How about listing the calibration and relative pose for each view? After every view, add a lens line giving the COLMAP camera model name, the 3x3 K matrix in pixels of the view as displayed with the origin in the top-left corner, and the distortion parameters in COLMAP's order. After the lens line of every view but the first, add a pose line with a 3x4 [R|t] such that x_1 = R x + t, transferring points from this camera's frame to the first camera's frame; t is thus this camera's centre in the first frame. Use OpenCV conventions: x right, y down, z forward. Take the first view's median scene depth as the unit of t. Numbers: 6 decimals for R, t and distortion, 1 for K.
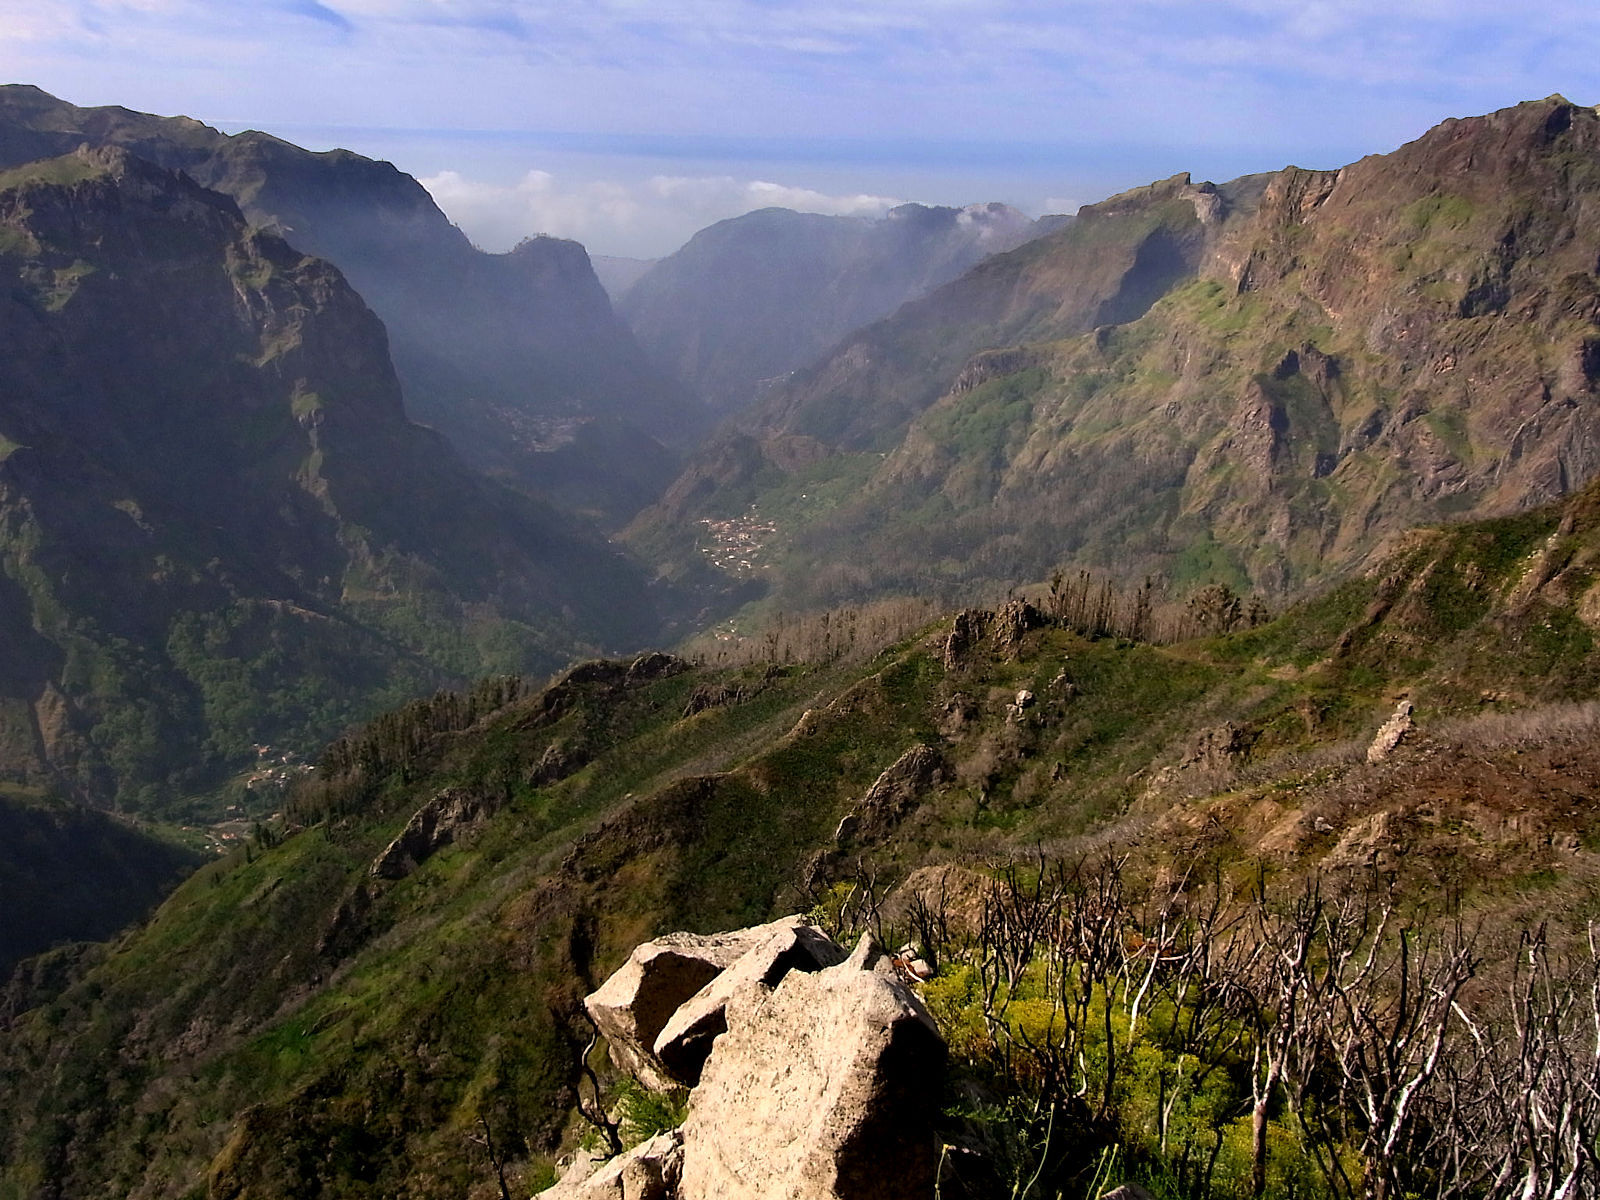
lens RADIAL K [[1417.6, 0, 764.3], [0, 1417.6, 565.6], [0, 0, 1]] dist [-0.001619, 0.054044]
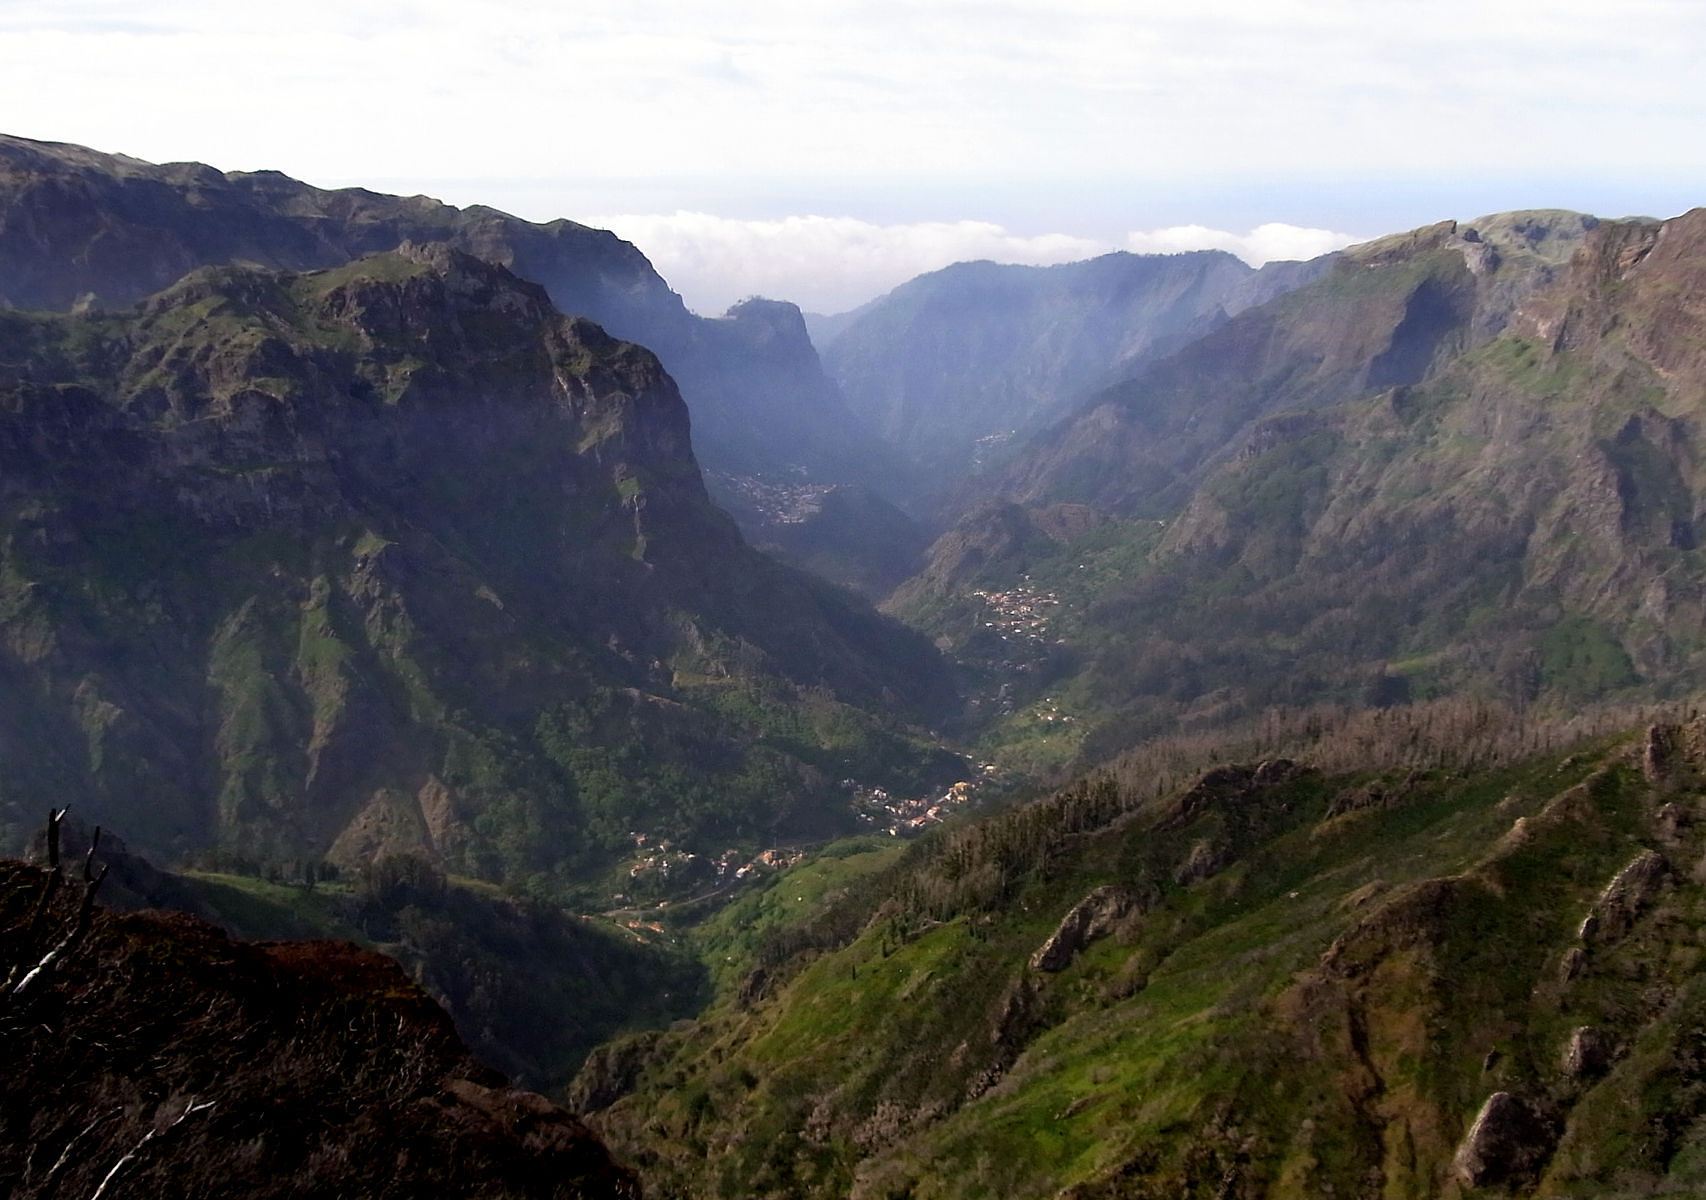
lens RADIAL K [[1494.7, 0, 852.8], [0, 1494.7, 535.9], [0, 0, 1]] dist [0.018199, 0.006879]
pose [[0.998320, -0.017895, -0.055108, -0.112358], [0.014478, 0.997984, -0.061796, -0.013640], [0.056103, 0.060894, 0.996566, -0.052610]]
